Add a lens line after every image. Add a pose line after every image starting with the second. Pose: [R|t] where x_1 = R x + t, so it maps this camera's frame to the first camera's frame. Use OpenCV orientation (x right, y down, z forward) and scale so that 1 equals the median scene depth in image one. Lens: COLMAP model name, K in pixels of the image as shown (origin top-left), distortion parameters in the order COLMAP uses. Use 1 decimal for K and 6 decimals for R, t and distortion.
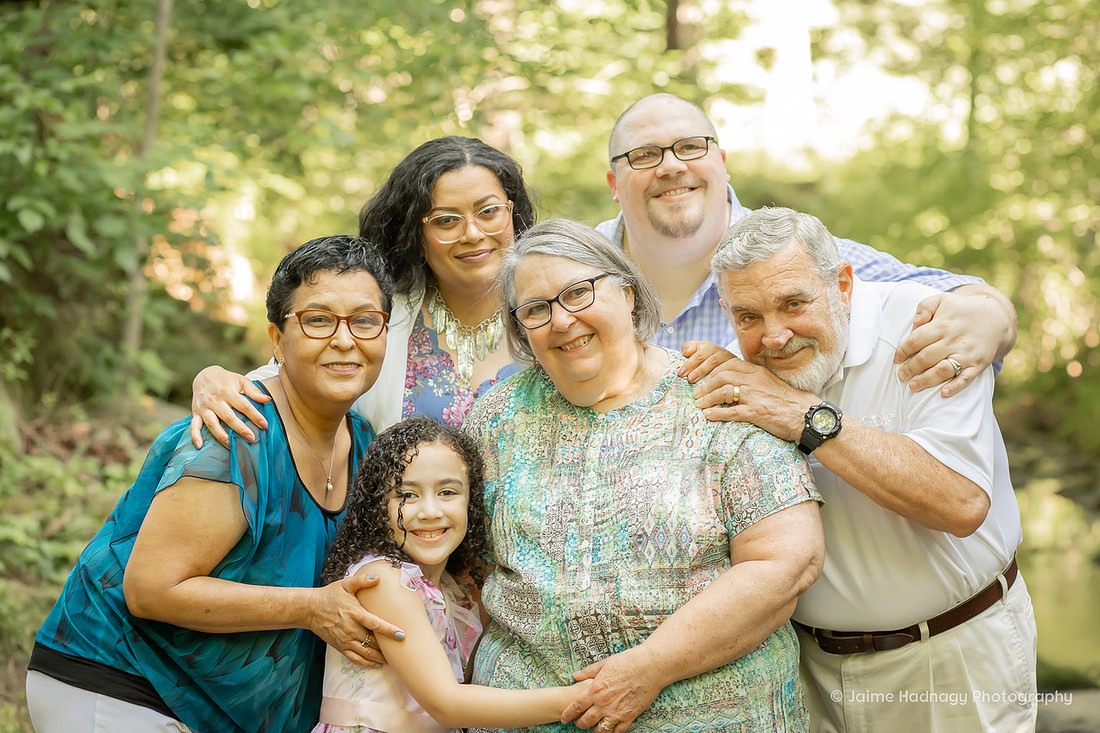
lens RADIAL K [[2713.4, 0, 551.3], [0, 2713.4, 355.3], [0, 0, 1]] dist [-0.084724, 0.000000]
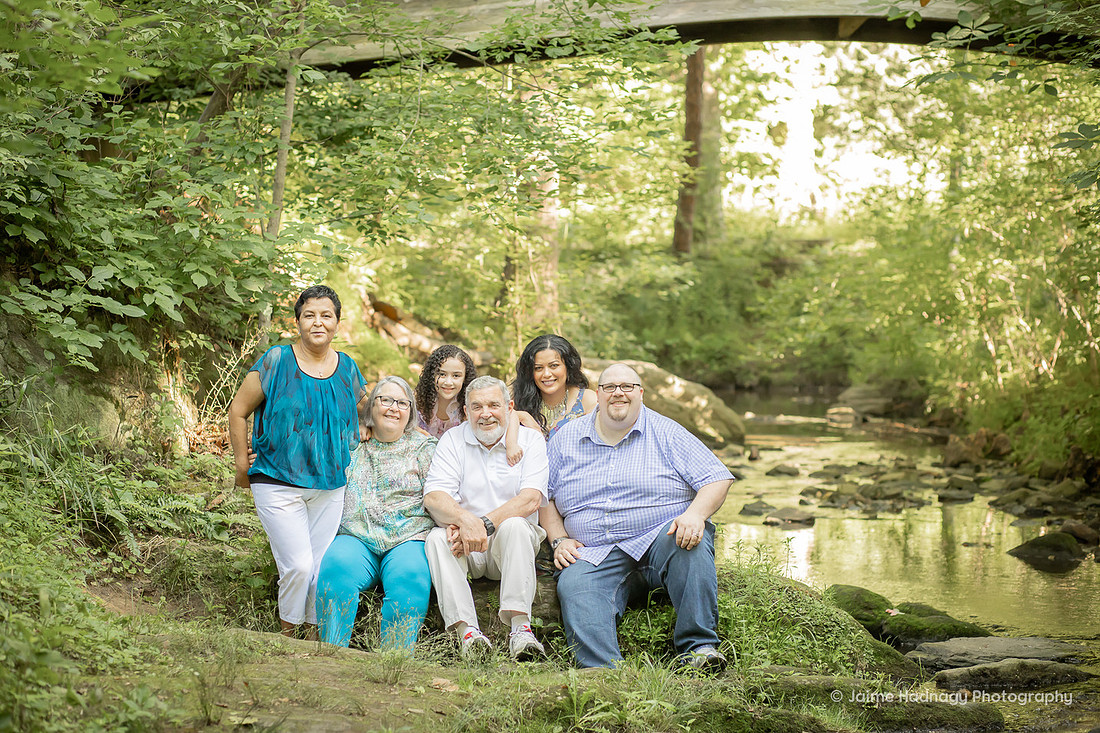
lens RADIAL K [[2713.4, 0, 547.3], [0, 2713.4, 368.3], [0, 0, 1]] dist [-0.084724, 0.000000]
pose [[0.999722, 0.011980, -0.020290, 0.013268], [-0.012163, 0.999886, -0.008926, 0.005025], [0.020181, 0.009170, 0.999754, -0.373733]]
